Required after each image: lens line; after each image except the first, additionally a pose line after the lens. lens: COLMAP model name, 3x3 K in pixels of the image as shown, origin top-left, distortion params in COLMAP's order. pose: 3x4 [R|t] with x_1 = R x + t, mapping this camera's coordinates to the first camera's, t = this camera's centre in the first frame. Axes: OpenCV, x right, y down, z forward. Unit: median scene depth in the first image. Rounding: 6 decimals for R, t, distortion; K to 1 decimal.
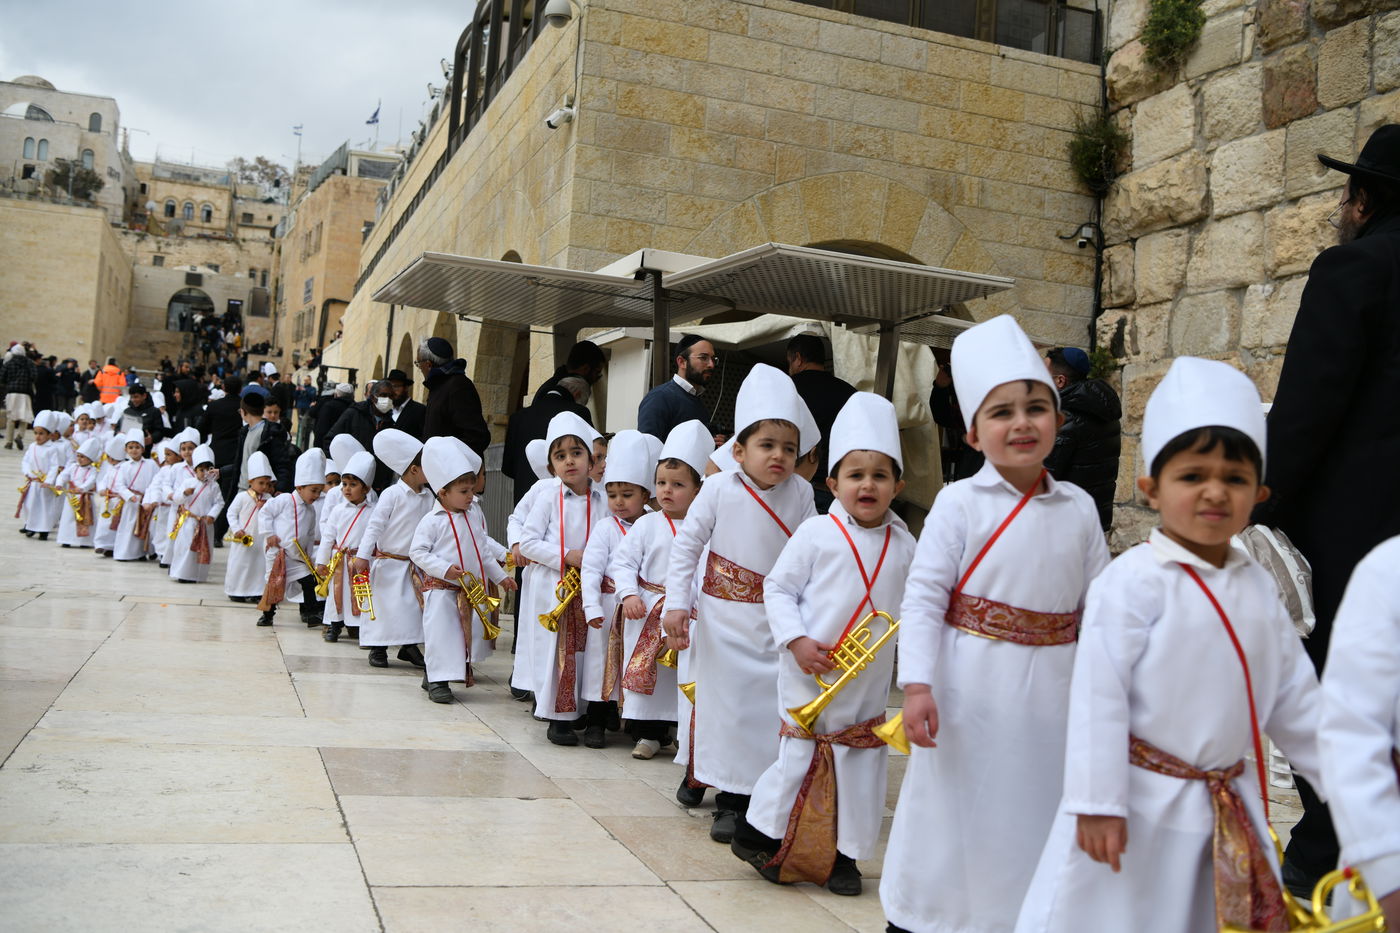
lens RADIAL K [[1410.0, 0, 699.7], [0, 1410.0, 437.3], [0, 0, 1]] dist [-0.007788, 0.001826]
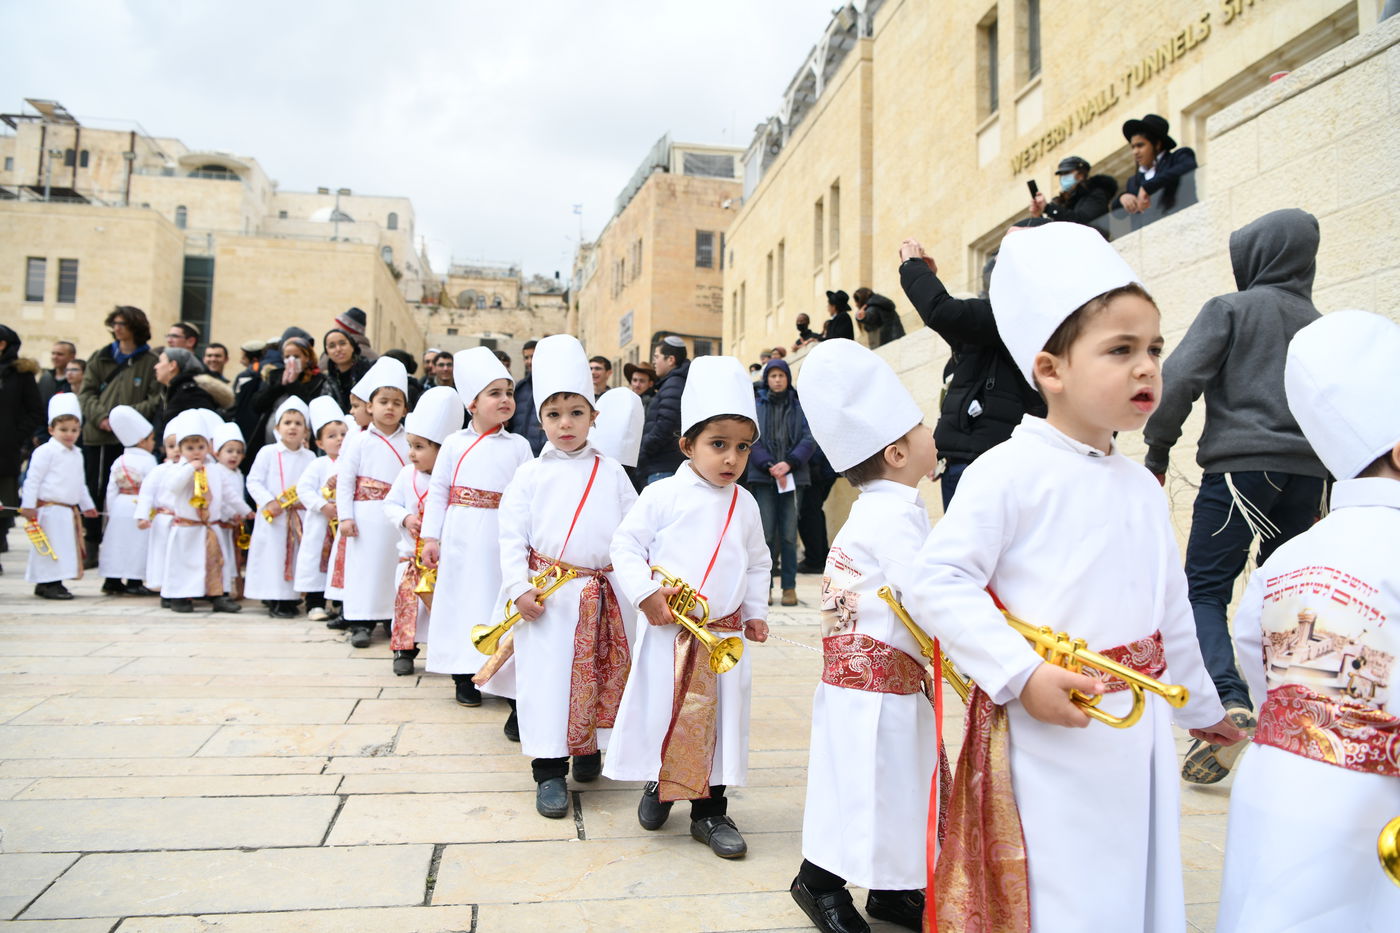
lens RADIAL K [[1075.9, 0, 700.0], [0, 1075.9, 466.5], [0, 0, 1]] dist [0.000211, -0.000265]
pose [[0.986232, -0.058011, -0.154856, -0.109548], [0.054725, 0.998178, -0.025403, -0.006919], [0.156047, 0.016579, 0.987610, 0.303735]]
